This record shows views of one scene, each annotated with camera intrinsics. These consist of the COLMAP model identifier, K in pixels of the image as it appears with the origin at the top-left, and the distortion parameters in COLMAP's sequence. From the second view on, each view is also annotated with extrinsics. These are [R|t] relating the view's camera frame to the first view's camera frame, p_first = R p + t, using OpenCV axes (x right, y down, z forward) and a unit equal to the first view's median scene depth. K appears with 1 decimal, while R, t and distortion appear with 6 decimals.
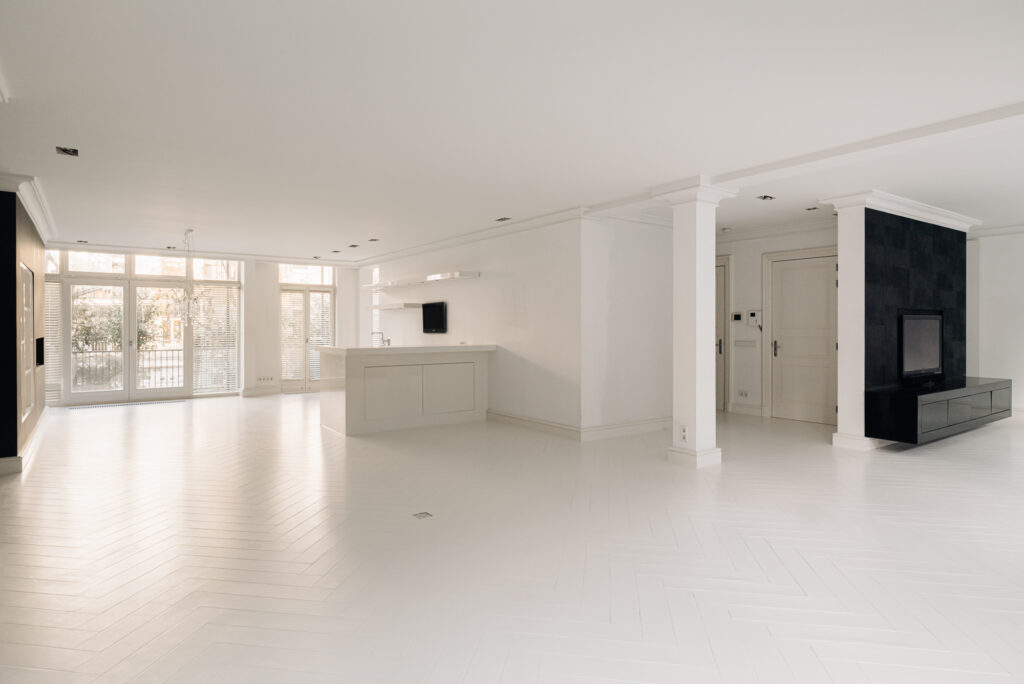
lens RADIAL K [[586.5, 0, 517.9], [0, 586.5, 325.0], [0, 0, 1]] dist [0.020433, -0.000303]
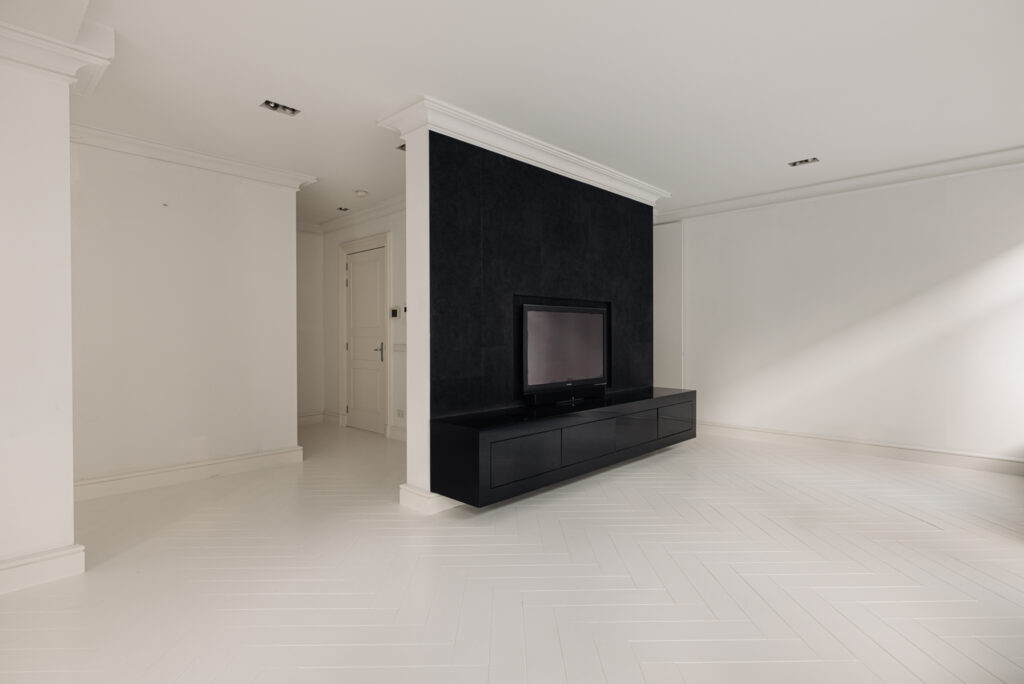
lens RADIAL K [[522.5, 0, 513.9], [0, 522.5, 337.0], [0, 0, 1]] dist [-0.005479, -0.000848]
pose [[0.985861, -0.003327, 0.167530, 0.490651], [0.002207, 0.999974, 0.006877, 0.015645], [-0.167549, -0.006410, 0.985843, 0.365602]]
